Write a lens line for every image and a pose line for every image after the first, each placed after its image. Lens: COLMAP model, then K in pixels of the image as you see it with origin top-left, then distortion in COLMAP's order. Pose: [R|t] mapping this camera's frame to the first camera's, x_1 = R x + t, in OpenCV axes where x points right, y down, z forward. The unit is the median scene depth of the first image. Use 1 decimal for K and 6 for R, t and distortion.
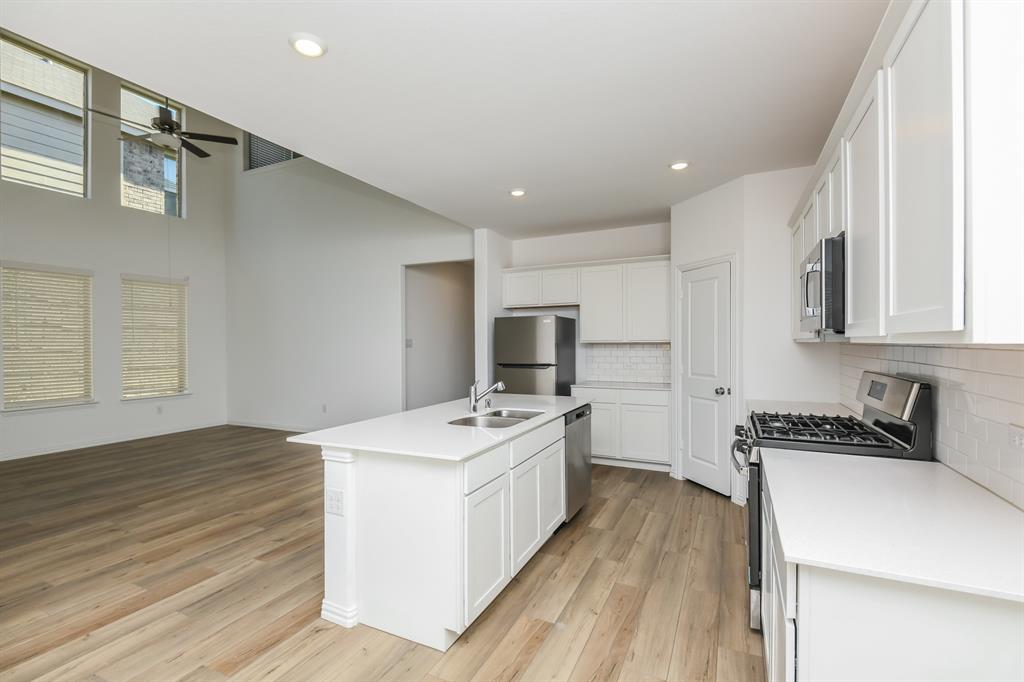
lens RADIAL K [[465.9, 0, 508.8], [0, 465.9, 344.9], [0, 0, 1]] dist [-0.000117, -0.000625]
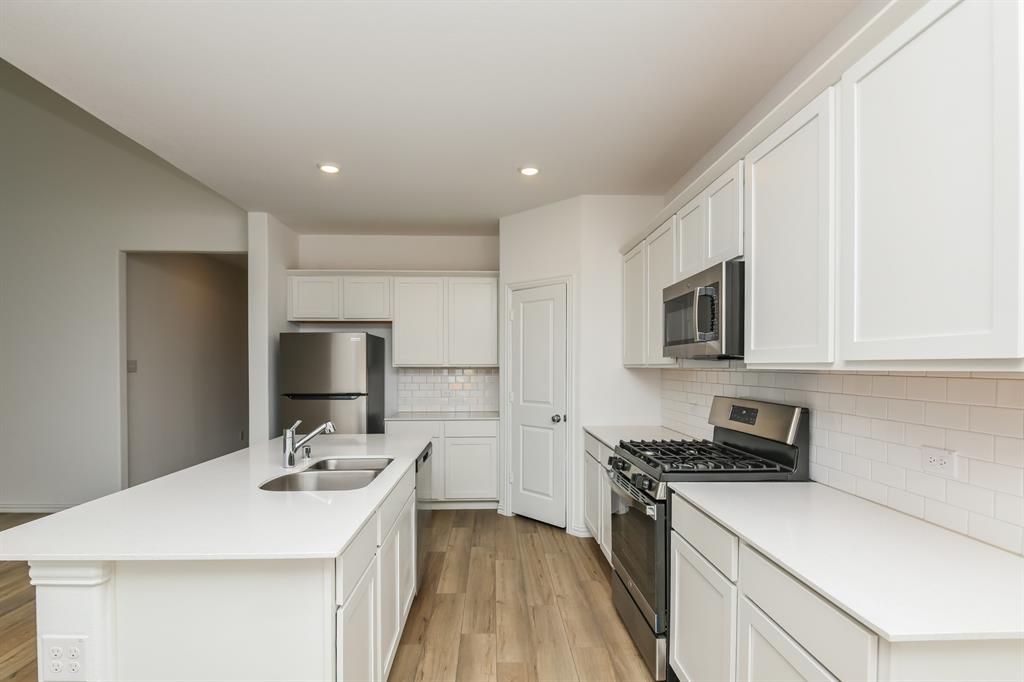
lens RADIAL K [[495.4, 0, 510.4], [0, 495.4, 372.7], [0, 0, 1]] dist [0.021807, -0.034000]
pose [[0.882794, -0.000162, 0.469760, -0.105485], [-0.003325, 0.999973, 0.006593, -0.001302], [-0.469748, -0.007382, 0.882770, 0.152666]]
